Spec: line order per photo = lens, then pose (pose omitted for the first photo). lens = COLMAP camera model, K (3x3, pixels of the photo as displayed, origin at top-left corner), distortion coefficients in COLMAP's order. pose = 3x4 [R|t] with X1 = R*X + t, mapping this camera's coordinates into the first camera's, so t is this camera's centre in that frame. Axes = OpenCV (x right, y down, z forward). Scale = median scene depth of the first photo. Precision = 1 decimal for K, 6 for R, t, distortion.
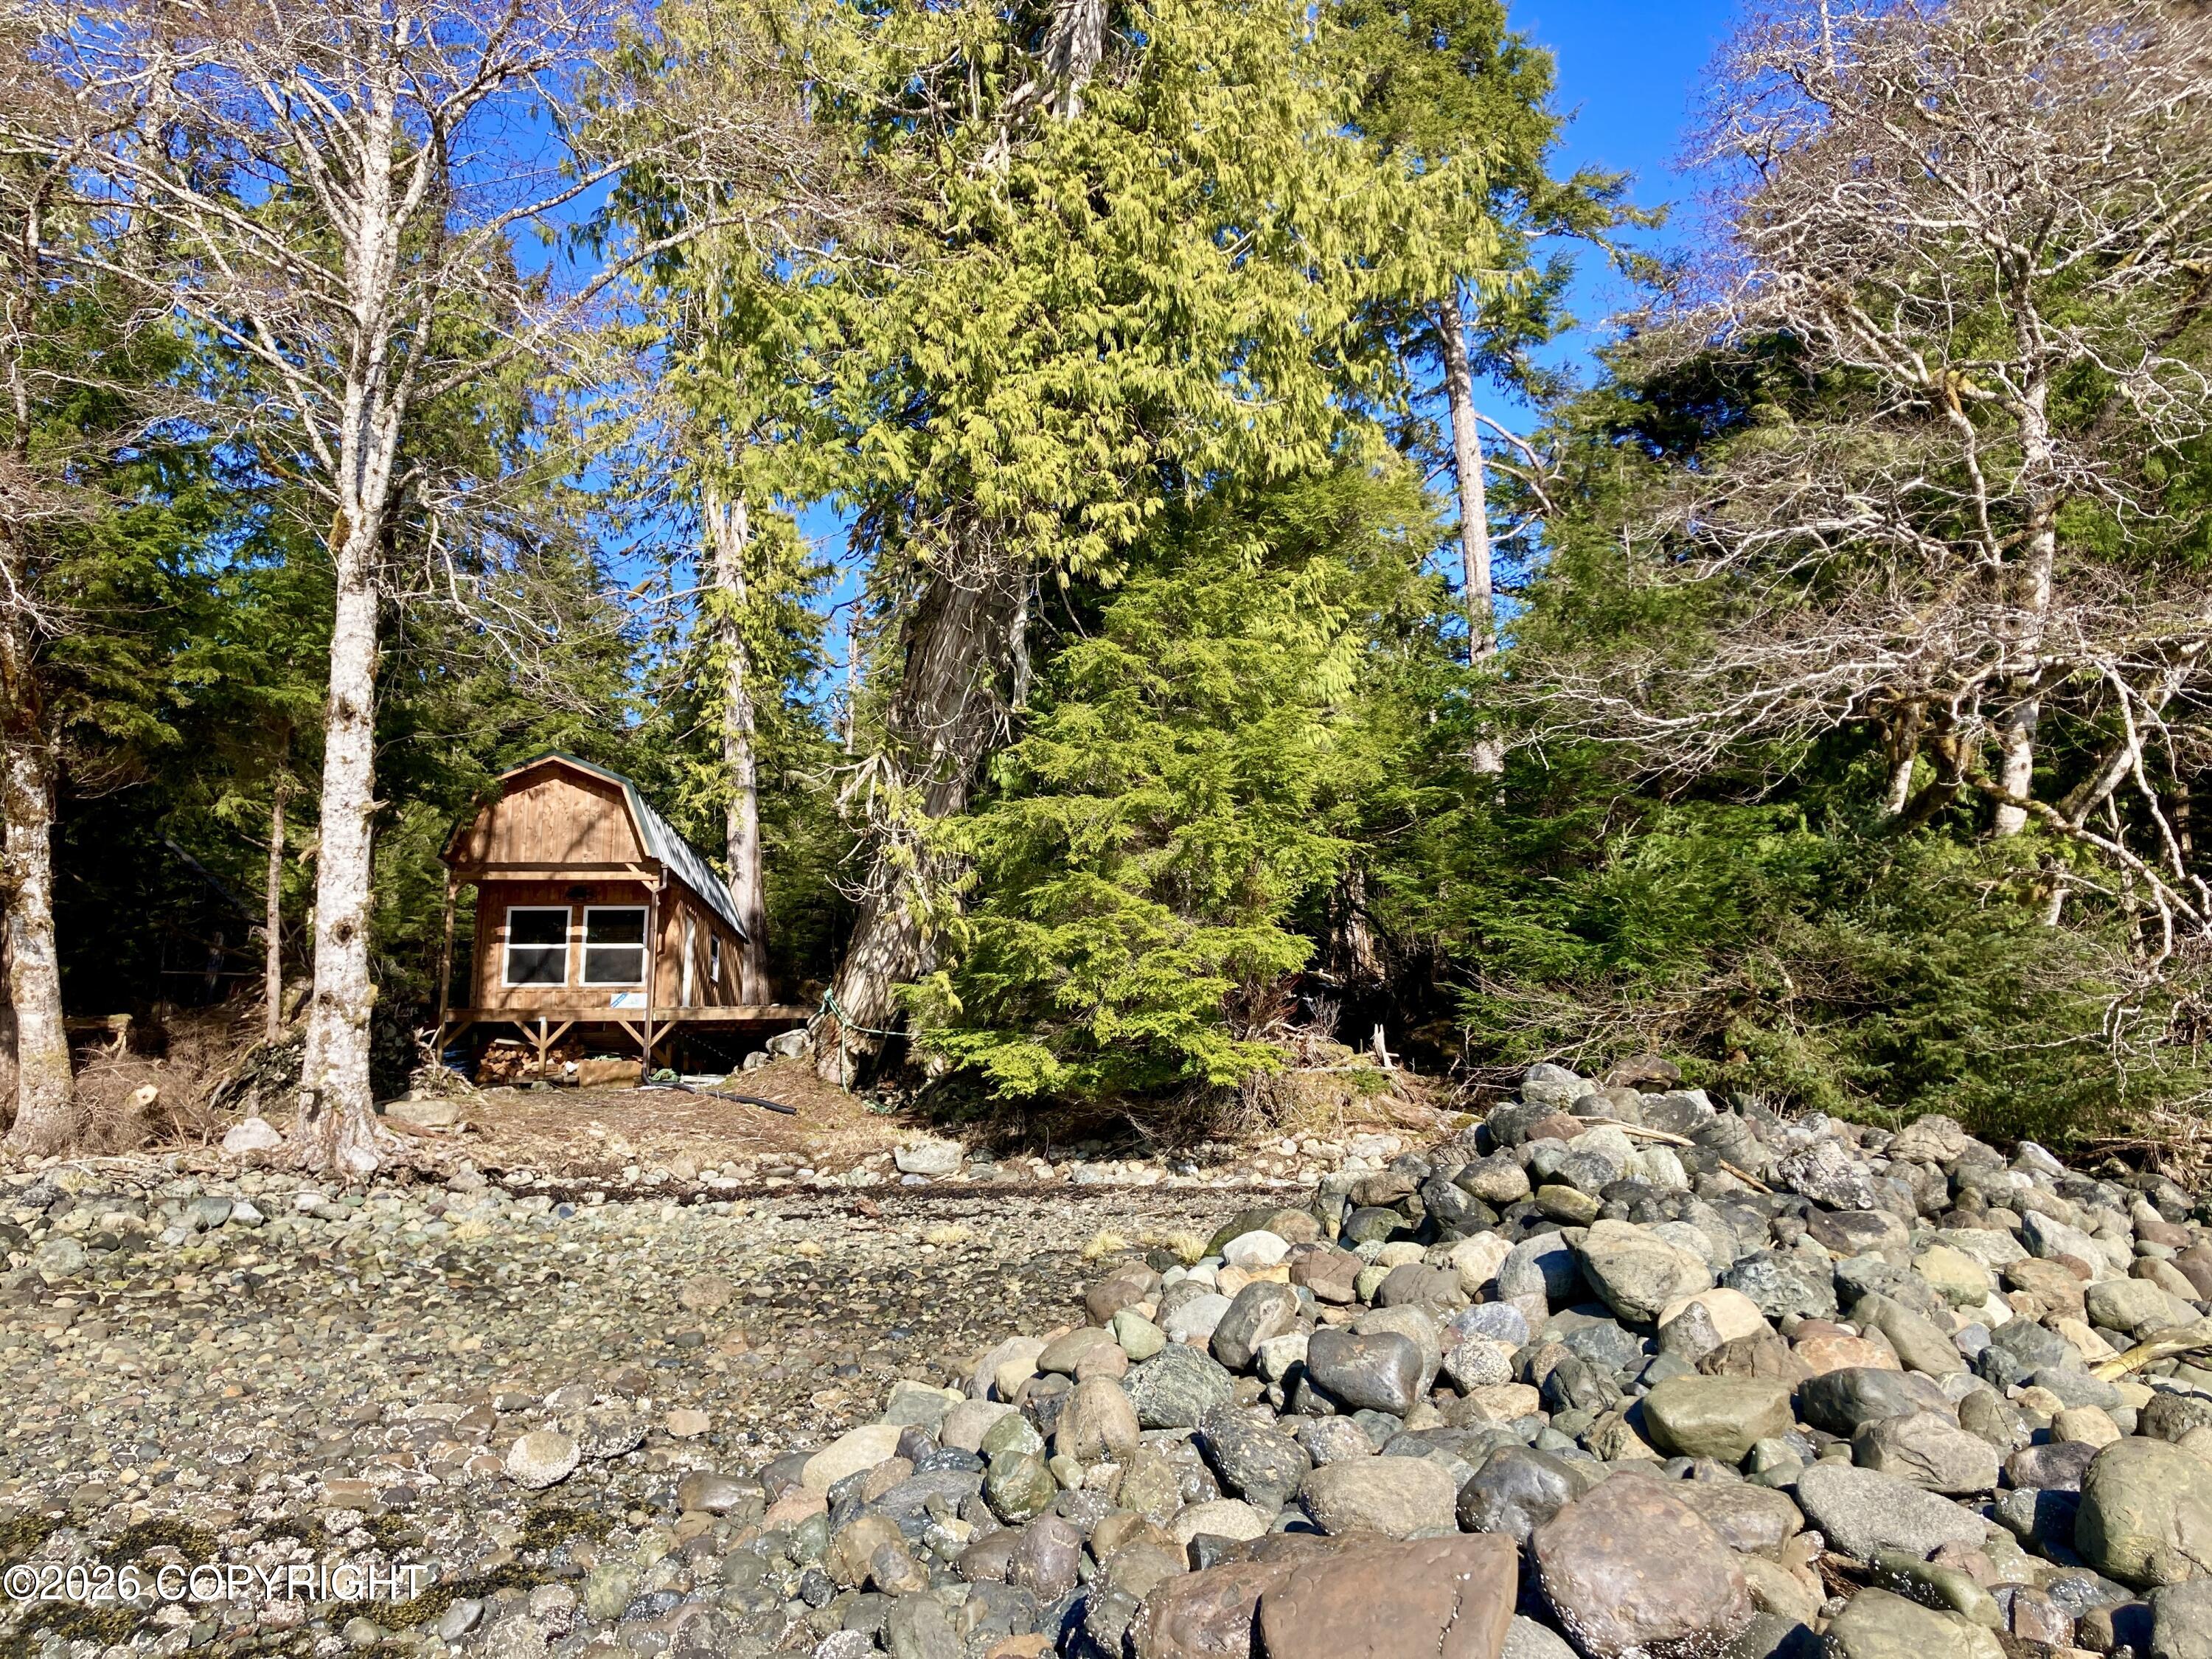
lens RADIAL K [[1794.9, 0, 1103.1], [0, 1794.9, 826.4], [0, 0, 1]] dist [0.004222, -0.005340]
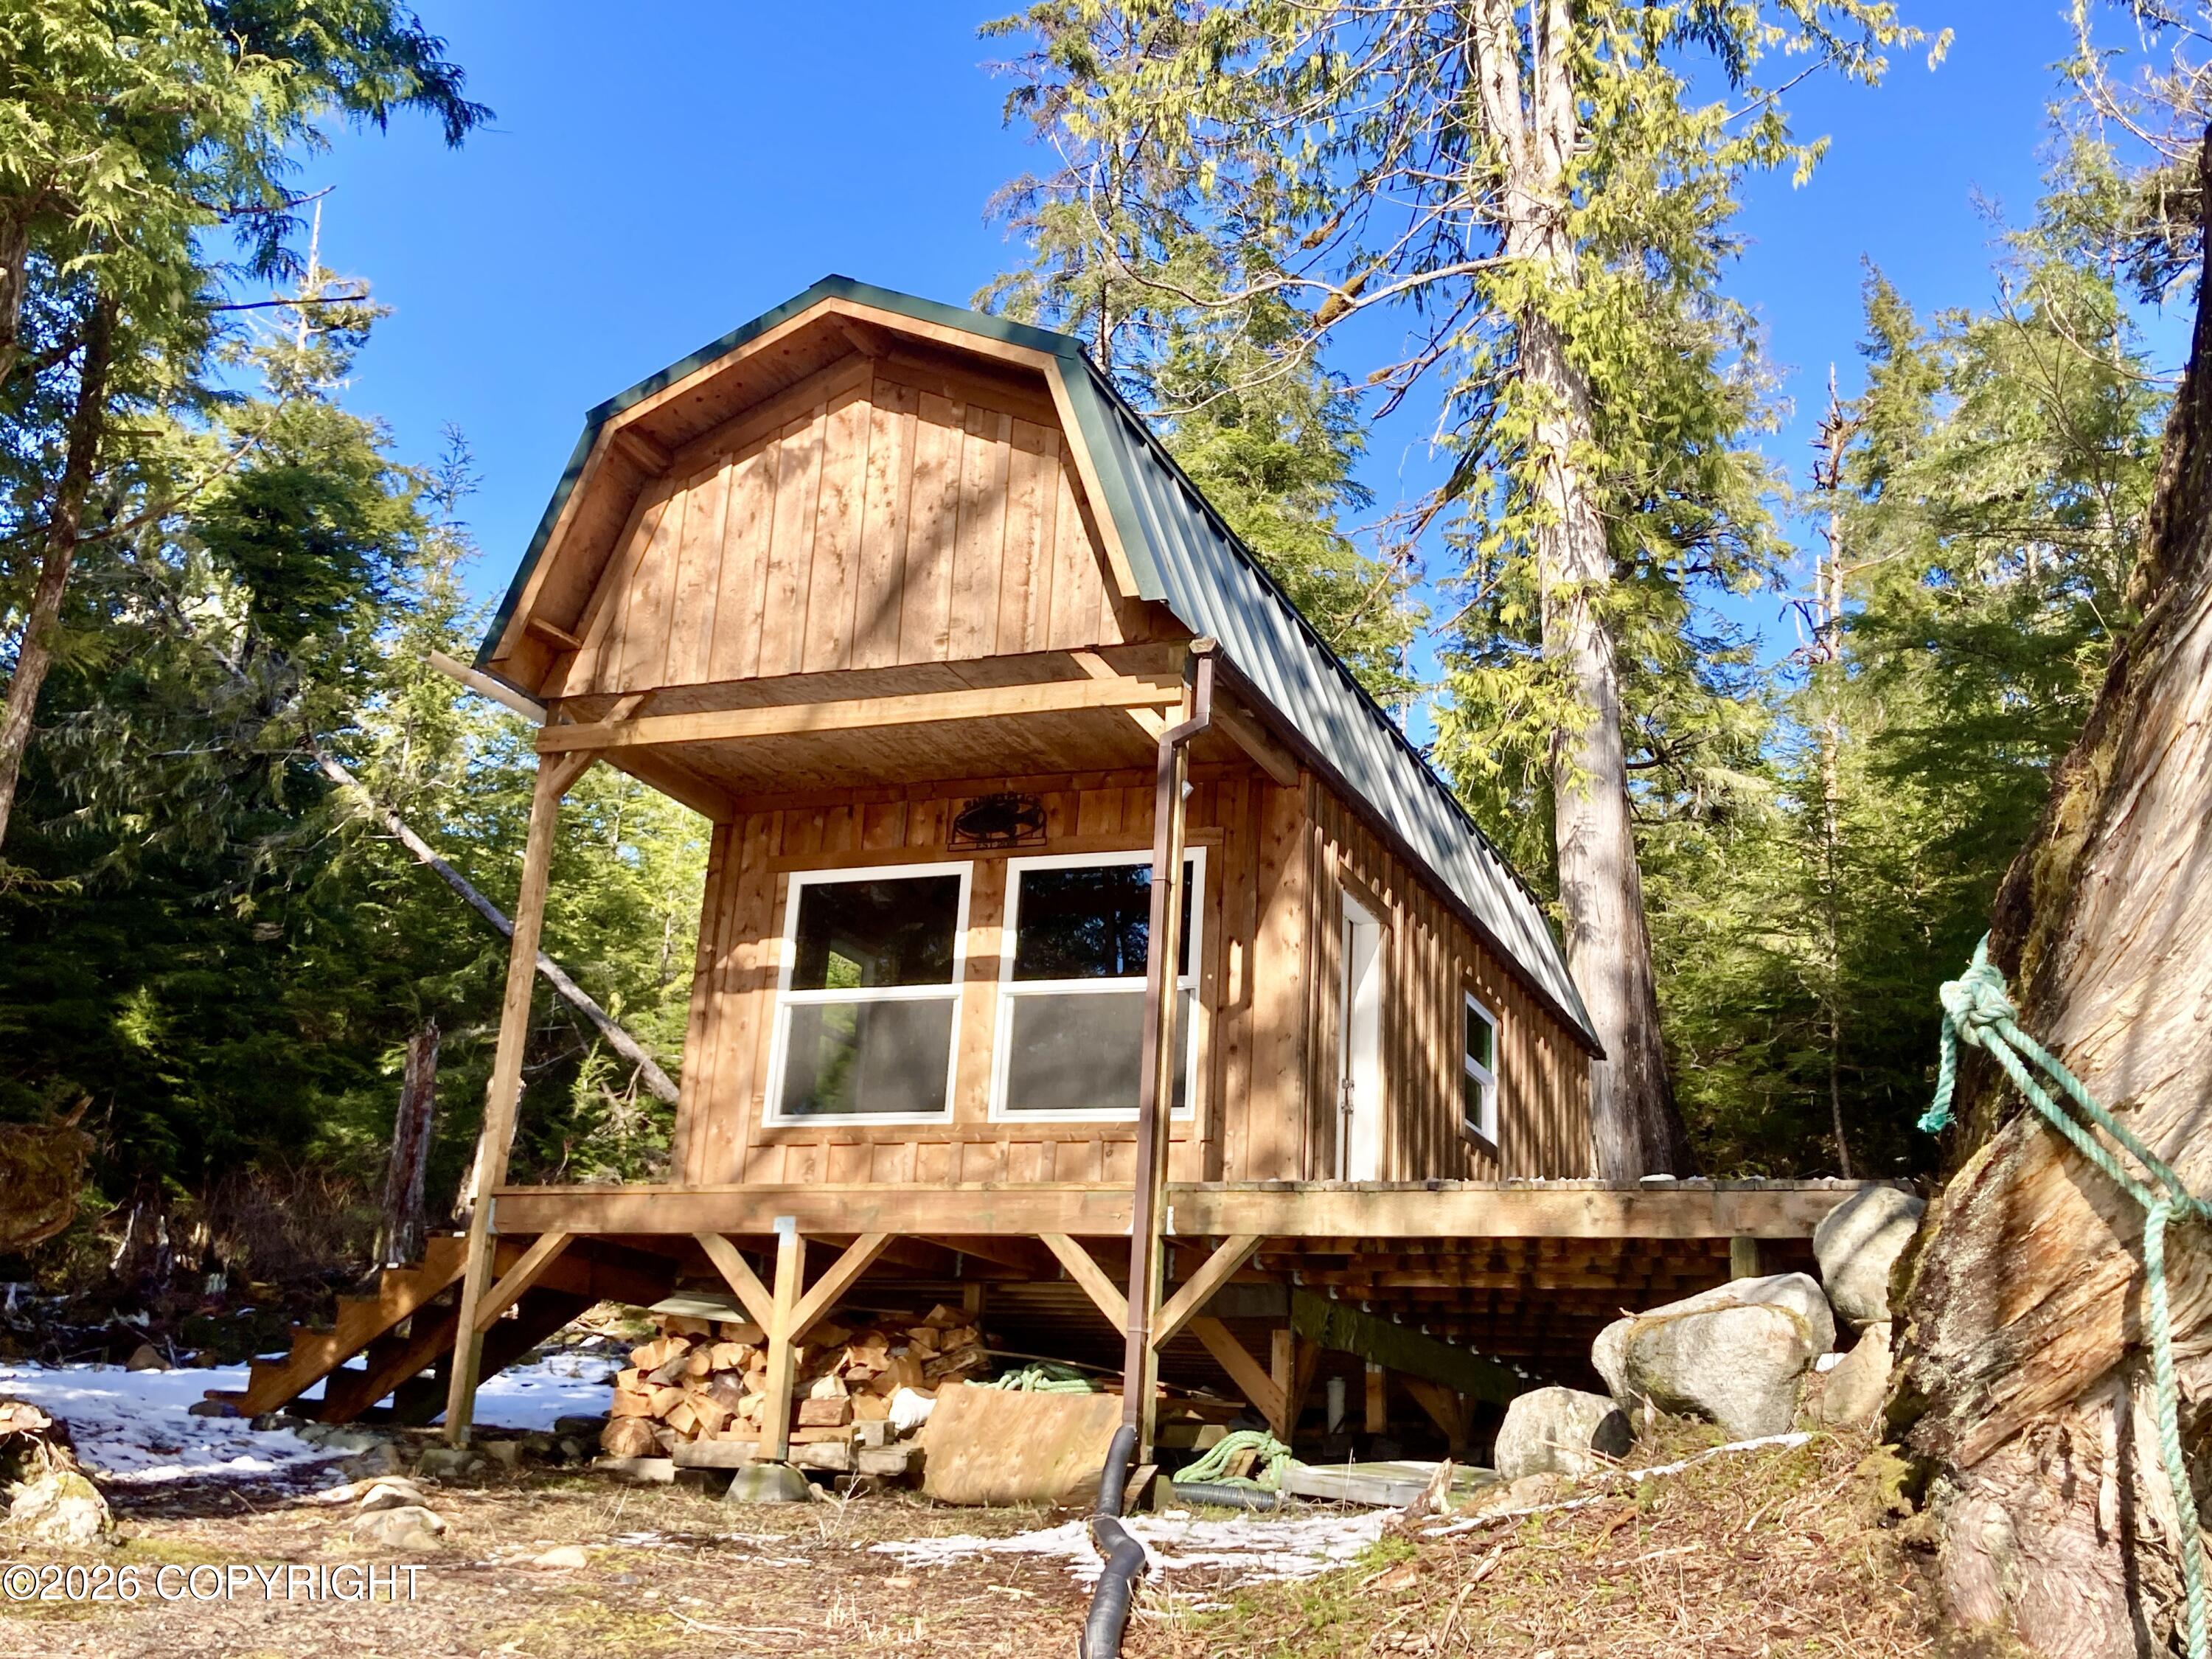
lens RADIAL K [[2271.6, 0, 1121.7], [0, 2271.6, 824.5], [0, 0, 1]] dist [0.076847, -0.115073]
pose [[0.908957, -0.062810, -0.412132, -0.171812], [0.020752, 0.994177, -0.105746, 0.120621], [0.416373, 0.087566, 0.904967, 1.002333]]
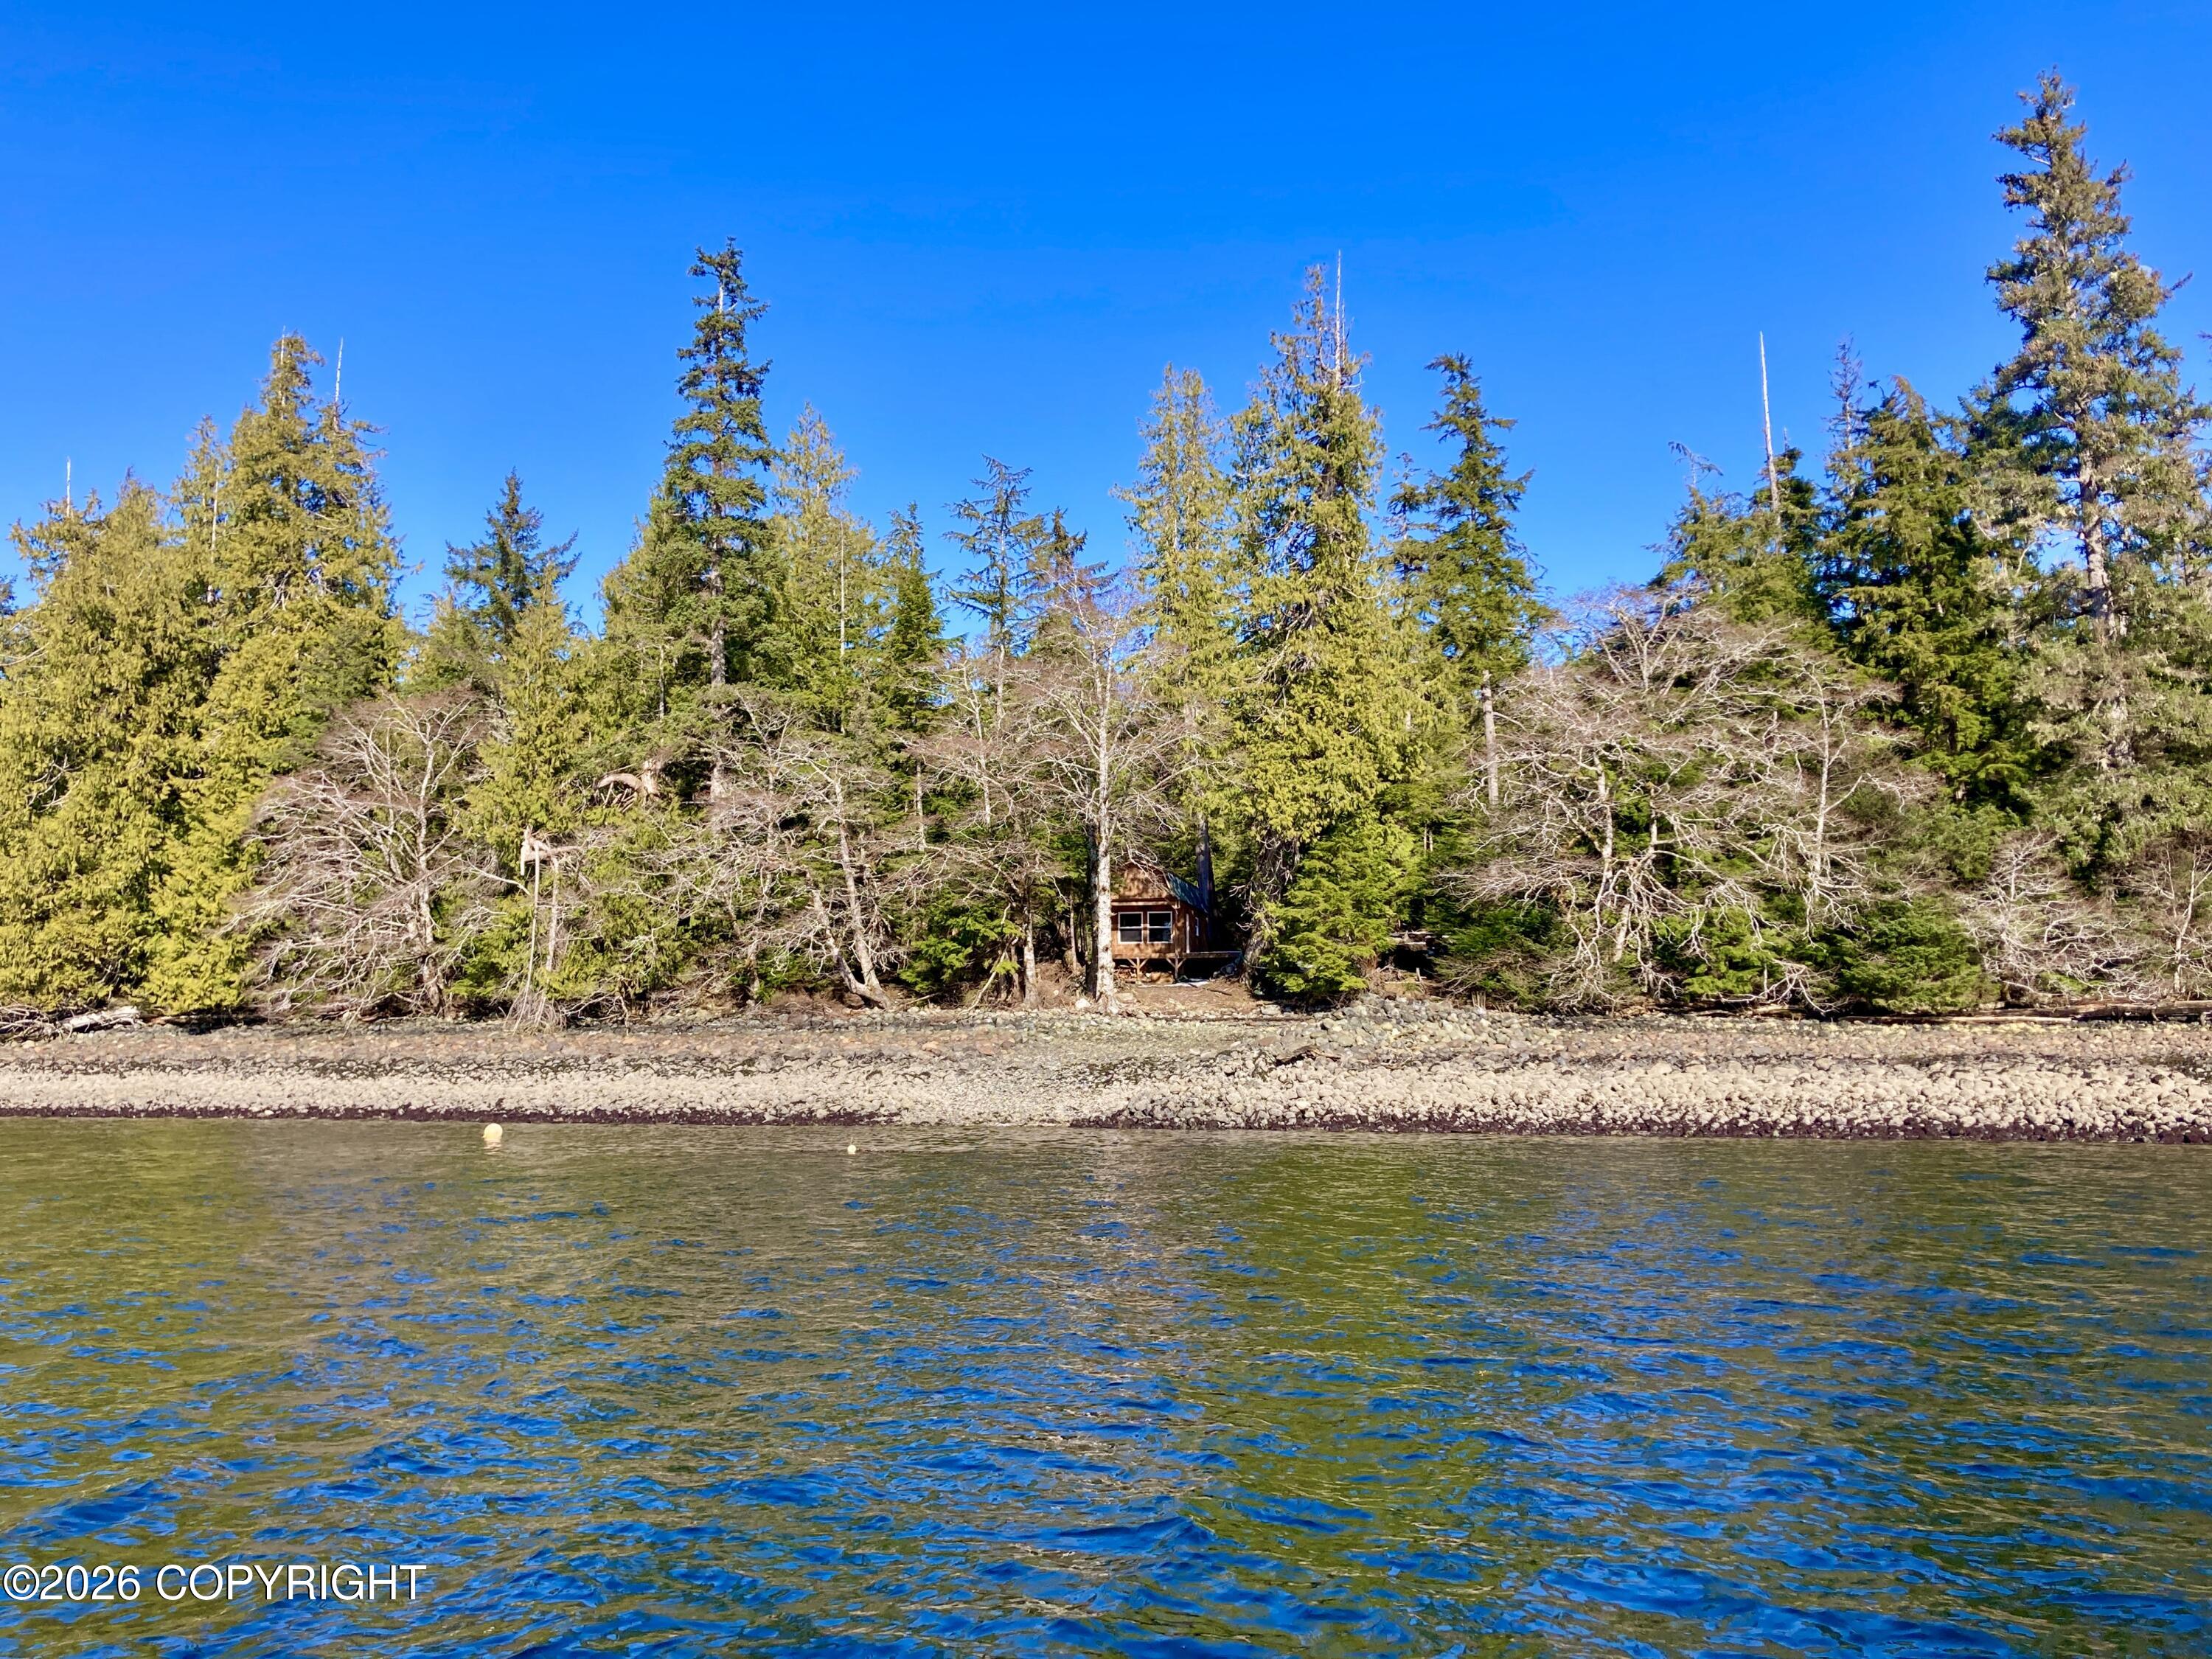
lens RADIAL K [[1822.9, 0, 1094.4], [0, 1822.9, 820.3], [0, 0, 1]] dist [0.101039, -0.247295]
pose [[0.971070, -0.022628, -0.237719, 0.400474], [0.041944, 0.996186, 0.076516, -0.441549], [0.235081, -0.084273, 0.968315, -2.343235]]
